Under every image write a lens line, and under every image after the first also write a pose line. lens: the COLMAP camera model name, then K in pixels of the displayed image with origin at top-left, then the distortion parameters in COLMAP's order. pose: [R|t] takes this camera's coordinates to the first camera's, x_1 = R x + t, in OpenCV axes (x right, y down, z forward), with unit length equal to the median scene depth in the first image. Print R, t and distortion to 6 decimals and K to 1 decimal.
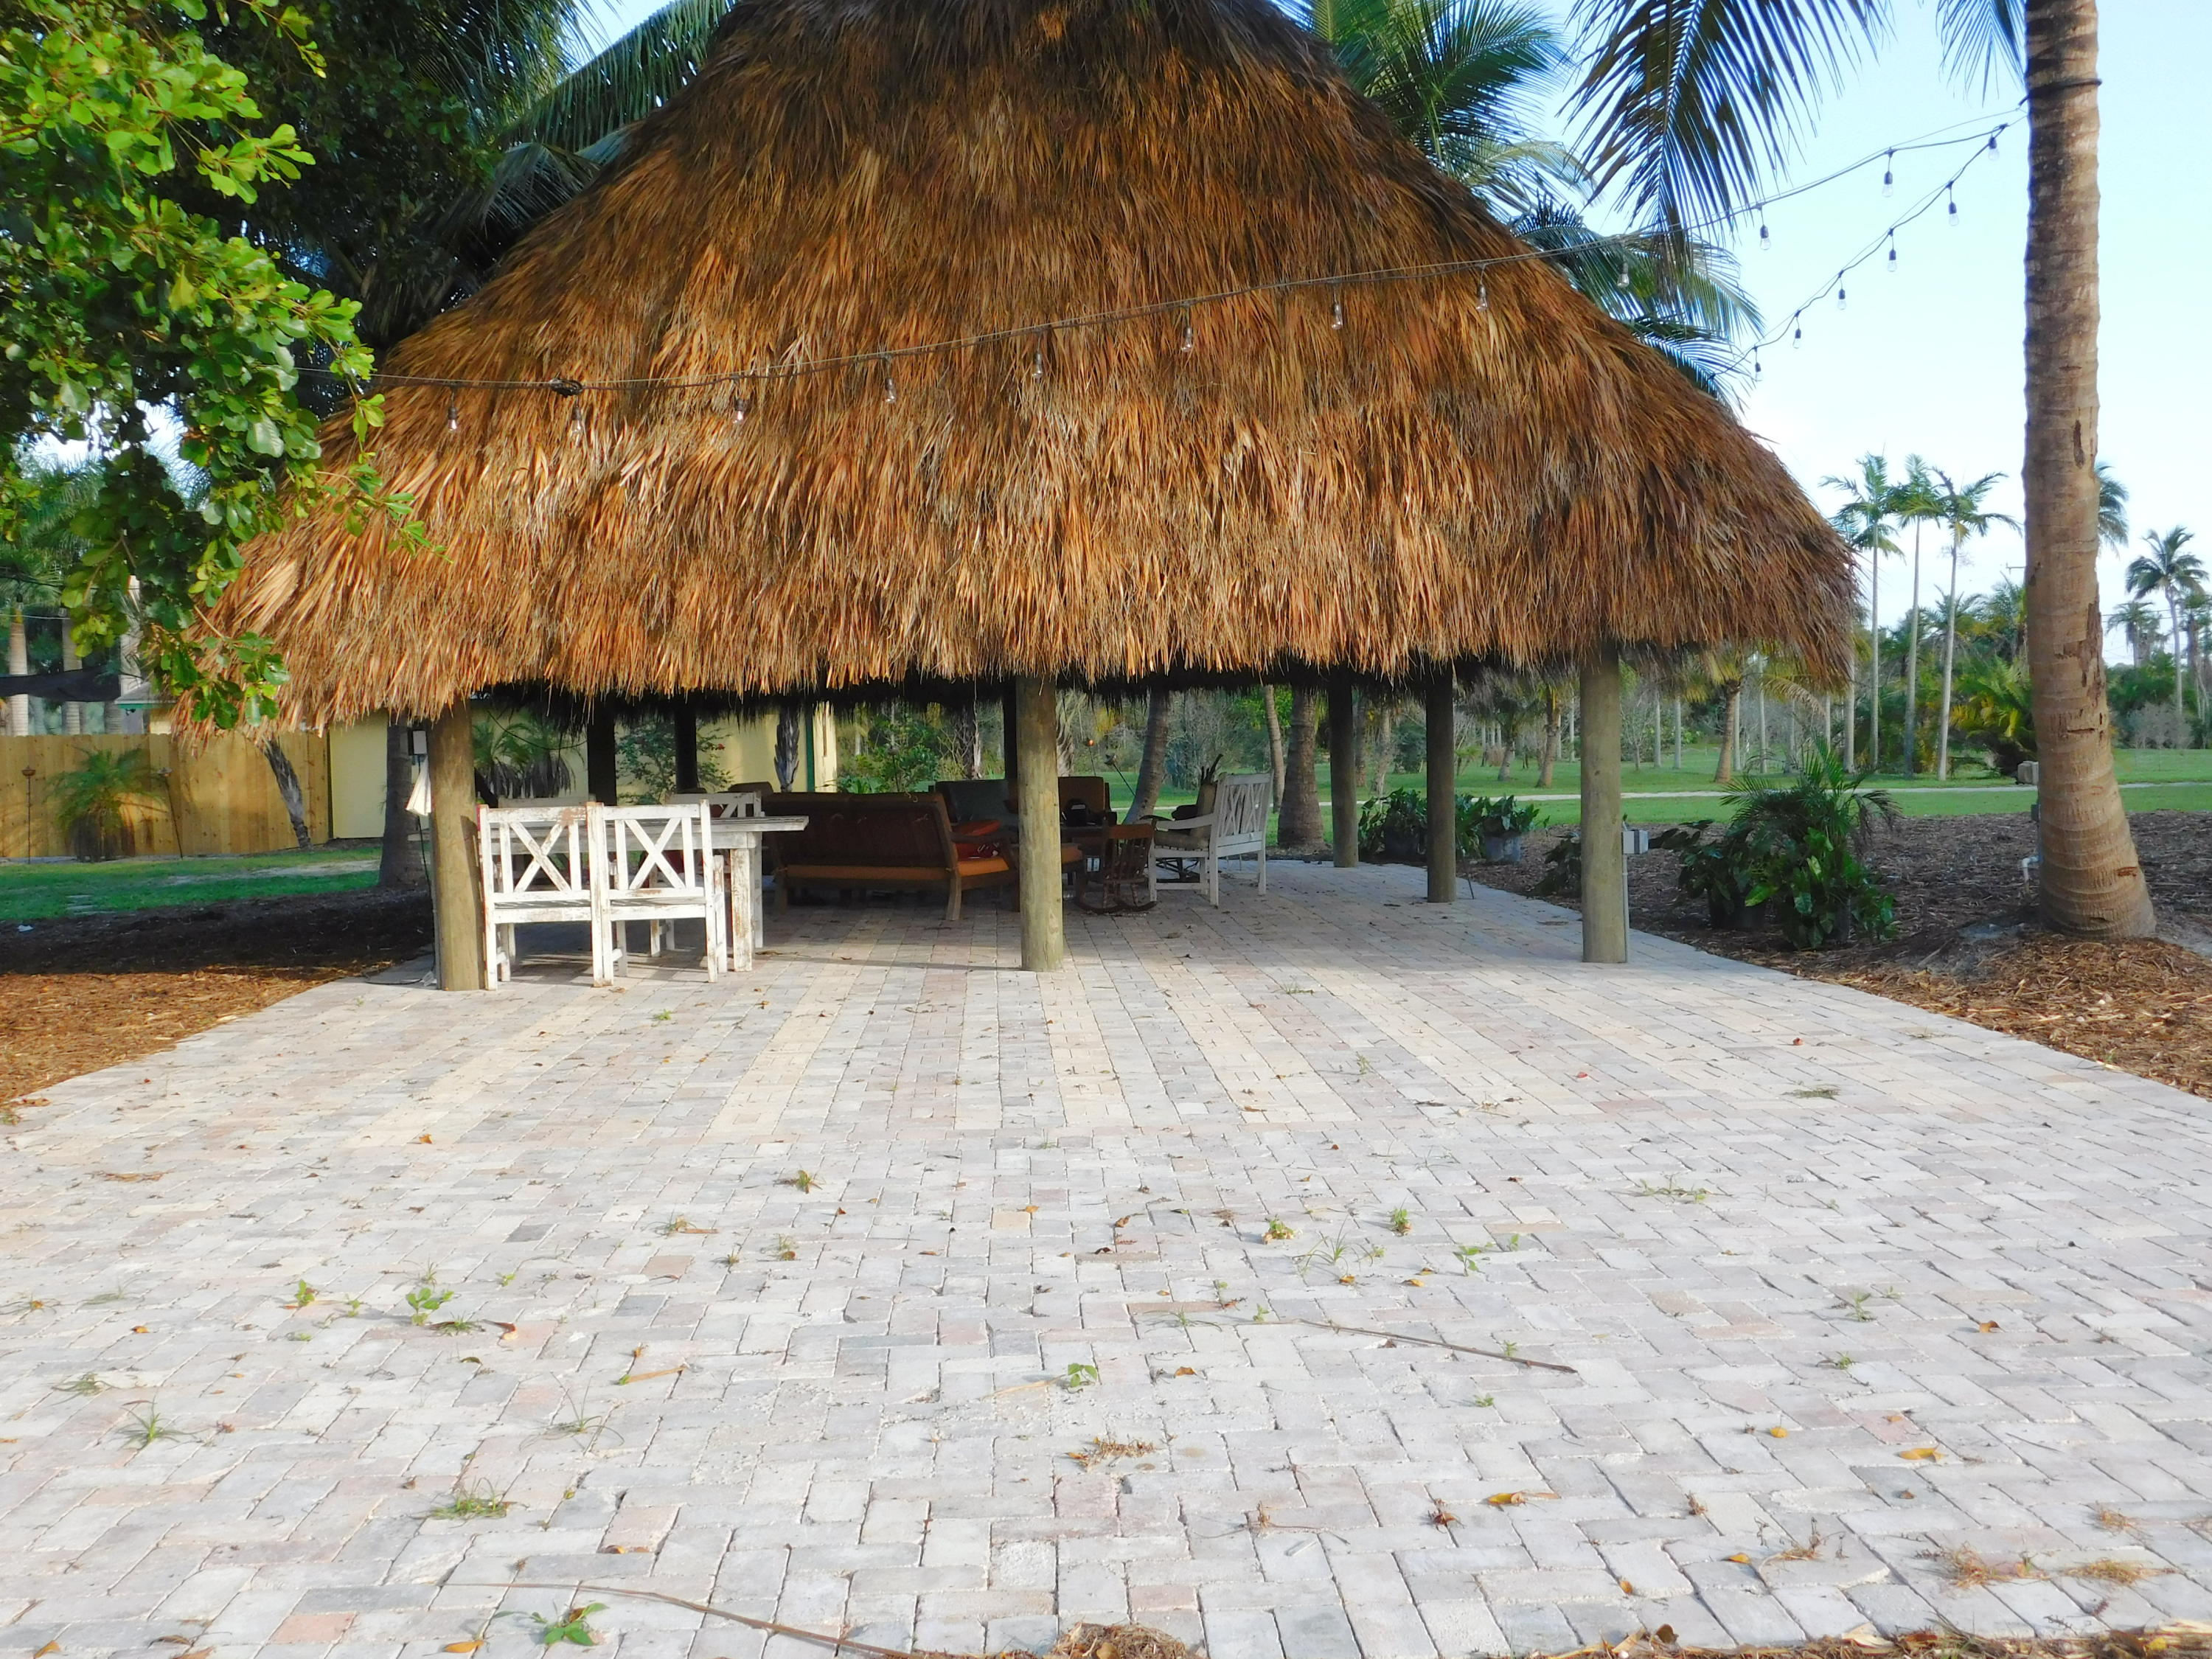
lens RADIAL K [[2306.3, 0, 1106.0], [0, 2306.3, 829.5], [0, 0, 1]] dist [-0.014745, 0.001390]
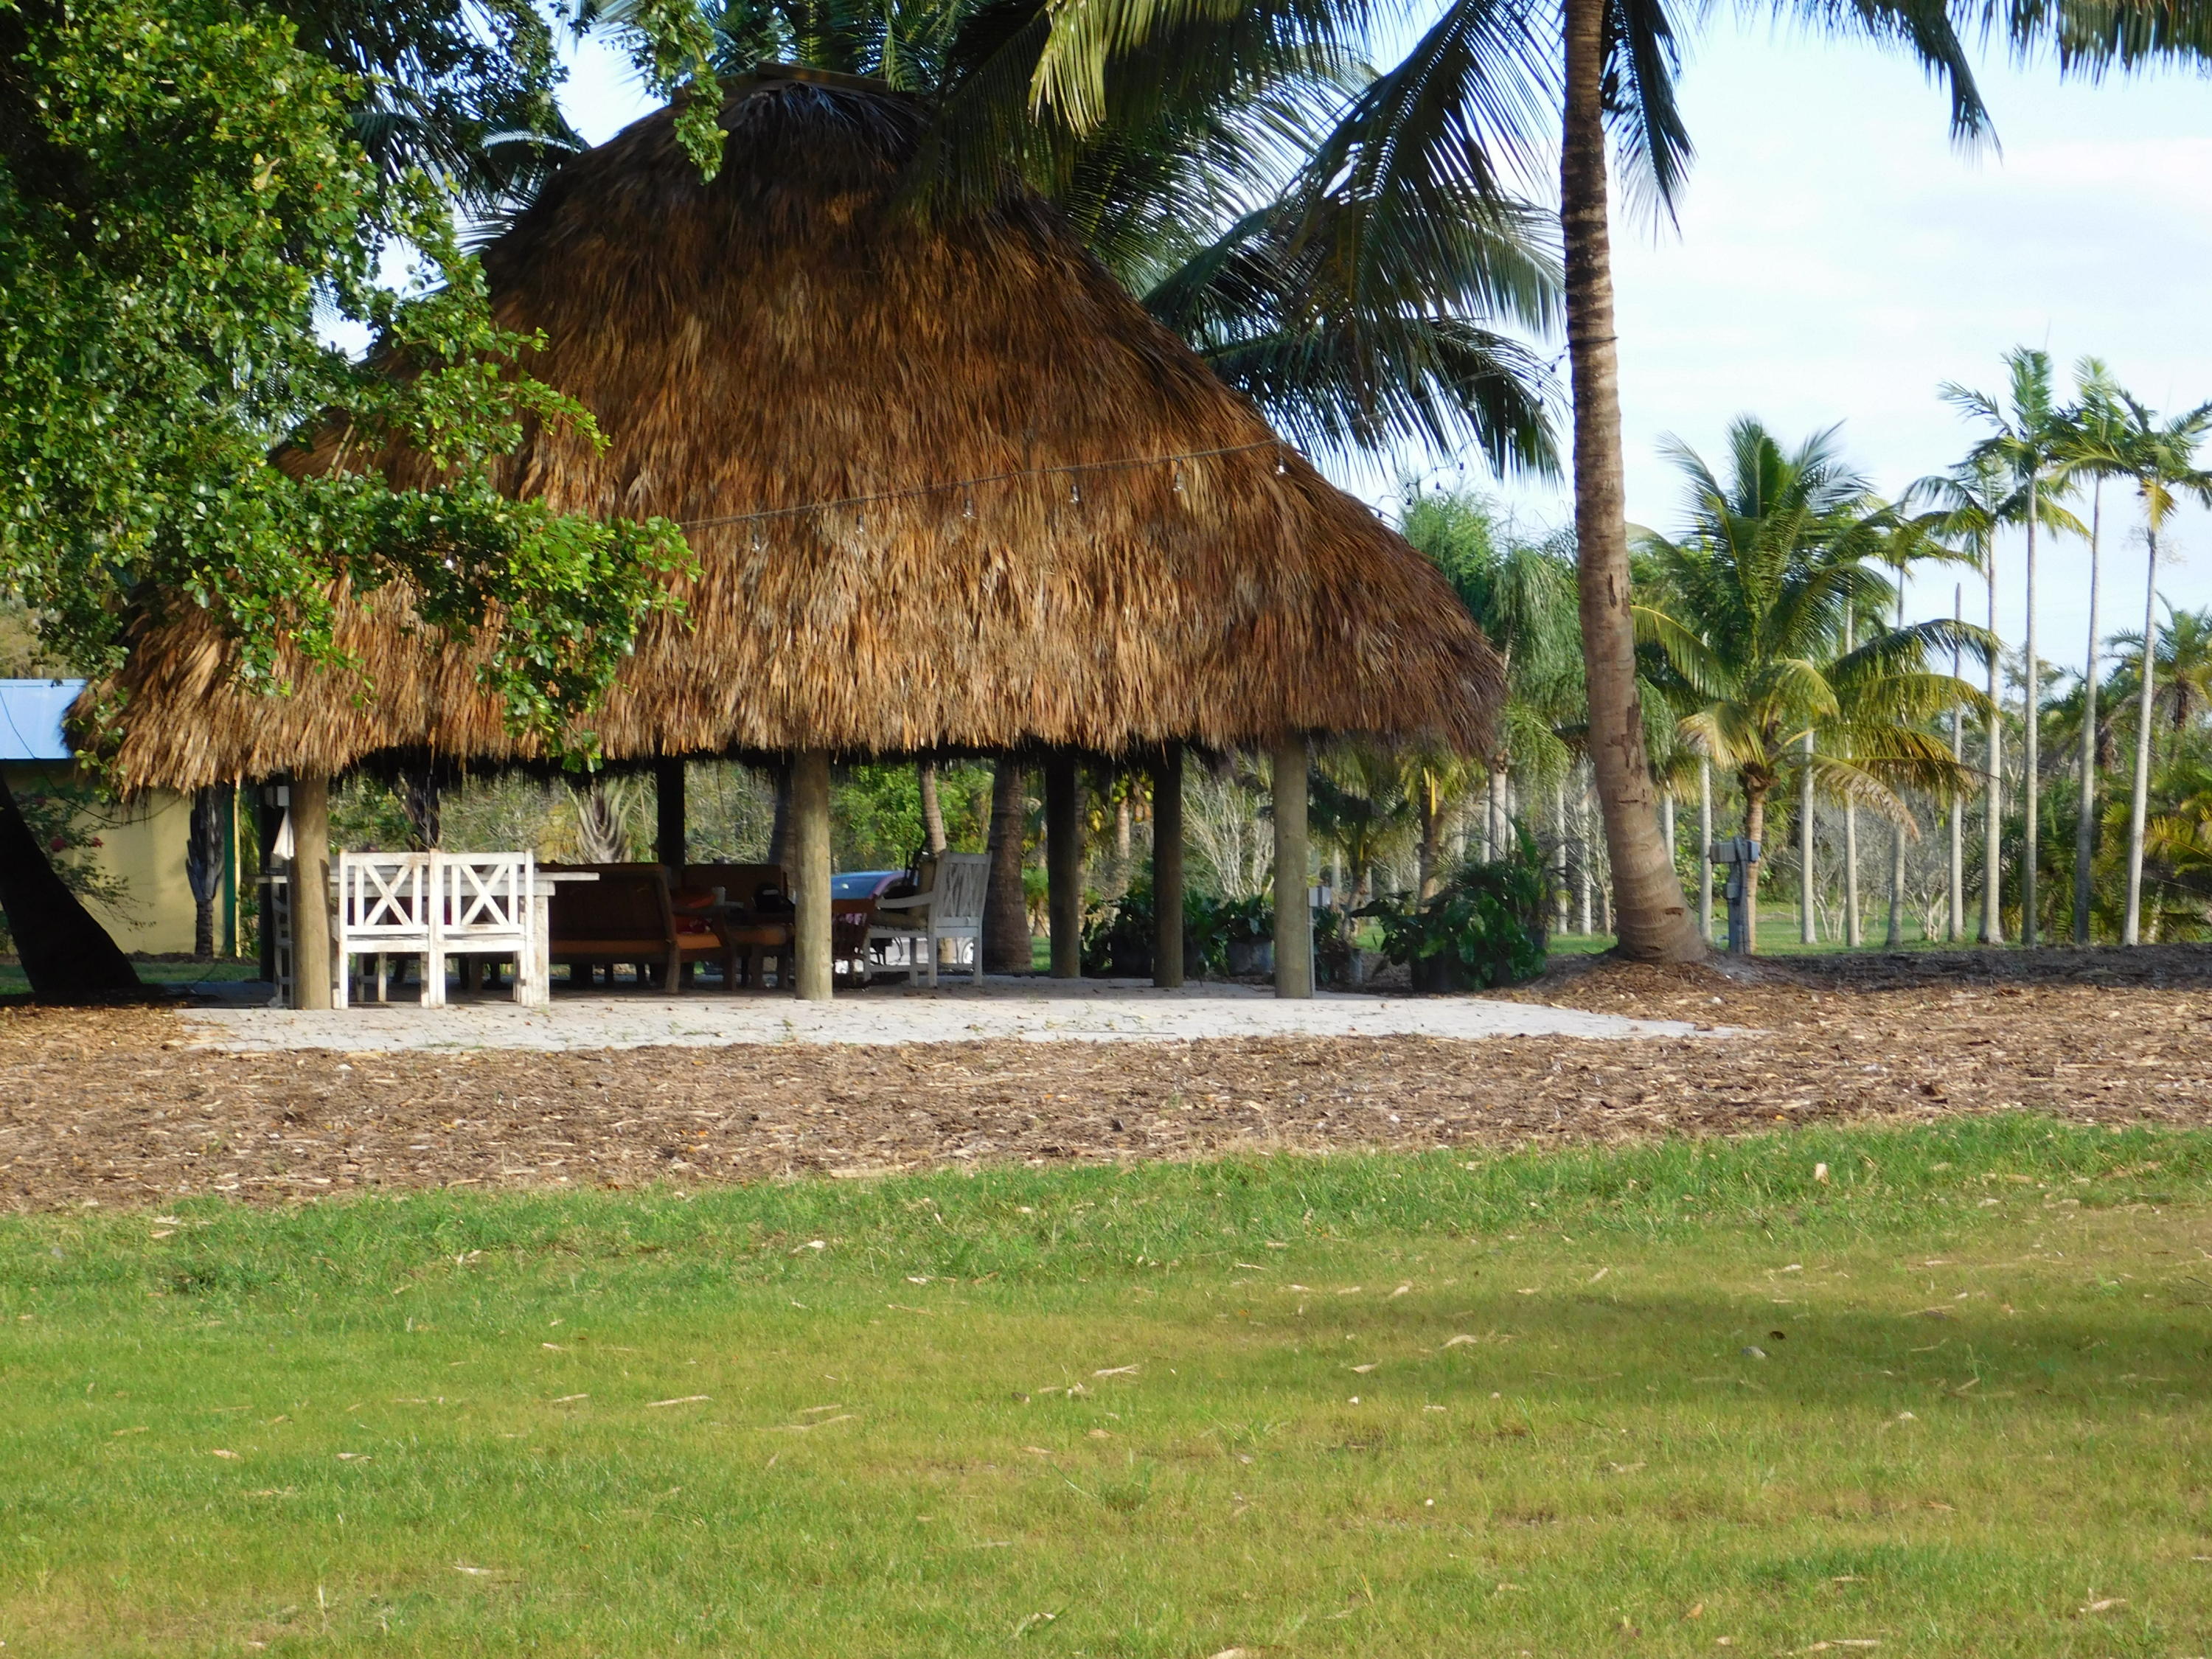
lens RADIAL K [[5865.5, 0, 1106.0], [0, 5865.5, 829.5], [0, 0, 1]] dist [0.090476, 0.297954]
pose [[0.993066, 0.013908, 0.116729, -0.247654], [-0.007912, 0.998633, -0.051675, 0.137717], [-0.117288, 0.050394, 0.991819, -2.127188]]
